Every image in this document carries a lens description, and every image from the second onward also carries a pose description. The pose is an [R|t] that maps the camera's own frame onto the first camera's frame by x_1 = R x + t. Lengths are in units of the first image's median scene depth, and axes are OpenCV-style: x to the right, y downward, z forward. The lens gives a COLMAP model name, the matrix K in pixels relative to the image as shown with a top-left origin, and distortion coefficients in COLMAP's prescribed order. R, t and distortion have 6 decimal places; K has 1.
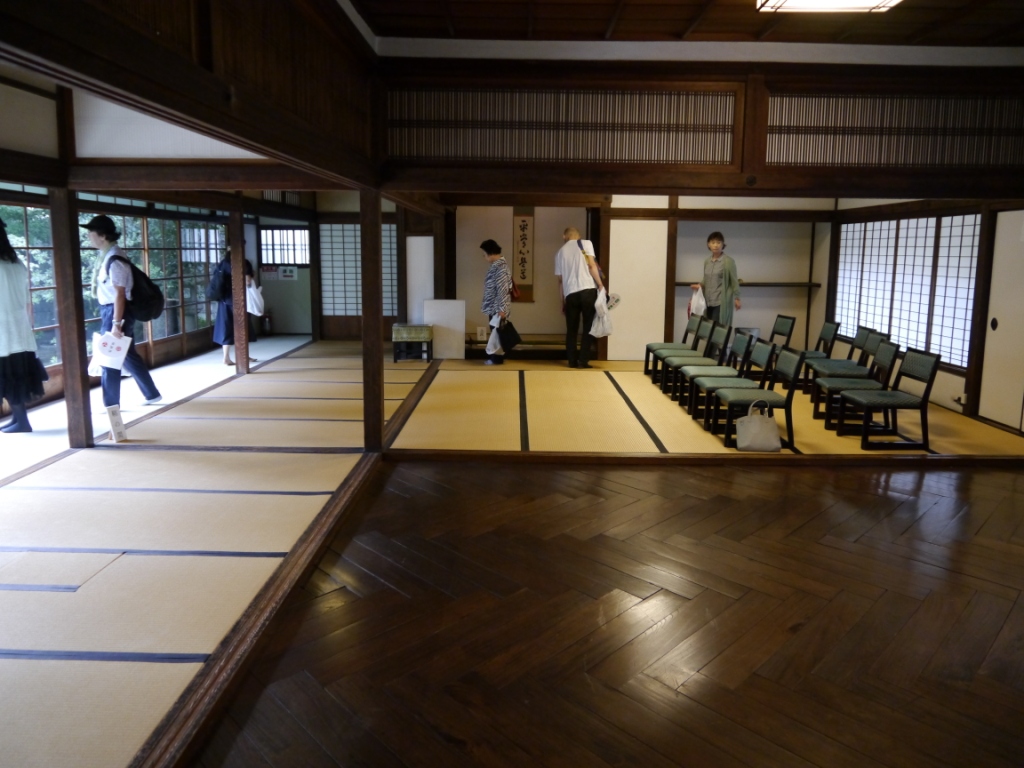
lens RADIAL K [[850.8, 0, 511.7], [0, 850.8, 382.5], [0, 0, 1]] dist [-0.000361, -0.000085]
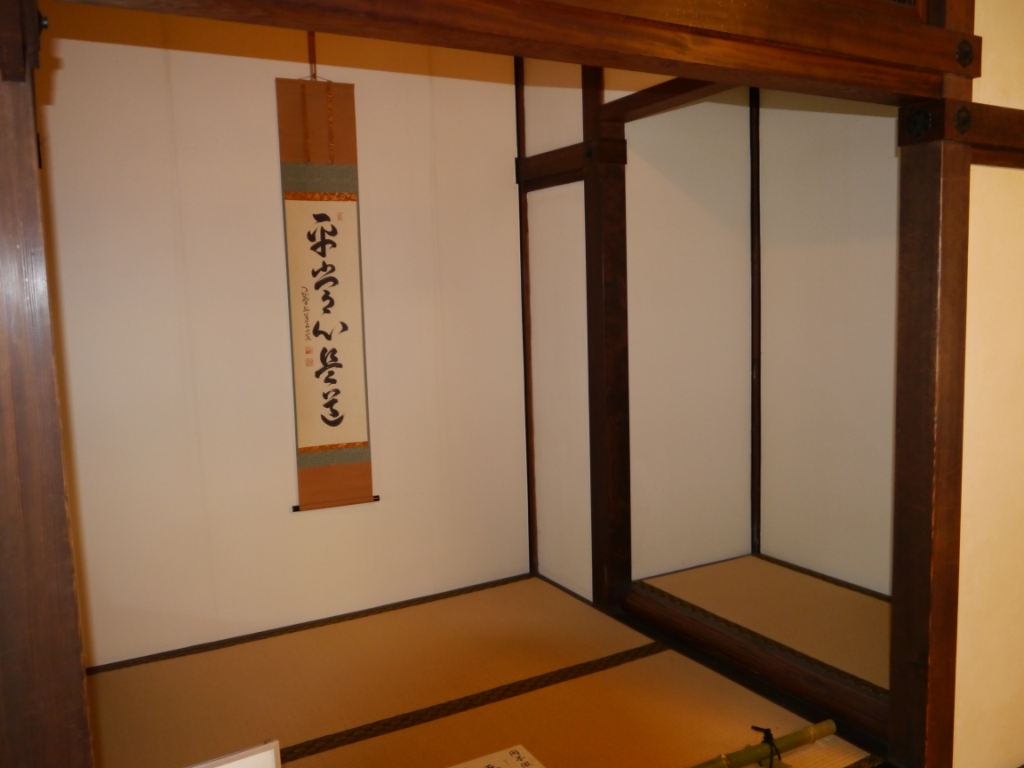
lens RADIAL K [[850.8, 0, 511.8], [0, 850.8, 383.5], [0, 0, 1]] dist [-0.000361, -0.000085]
pose [[0.863001, -0.088697, 0.497355, -0.073362], [0.113888, 0.993283, -0.020477, -0.123436], [-0.492198, 0.074314, 0.867305, 0.732799]]
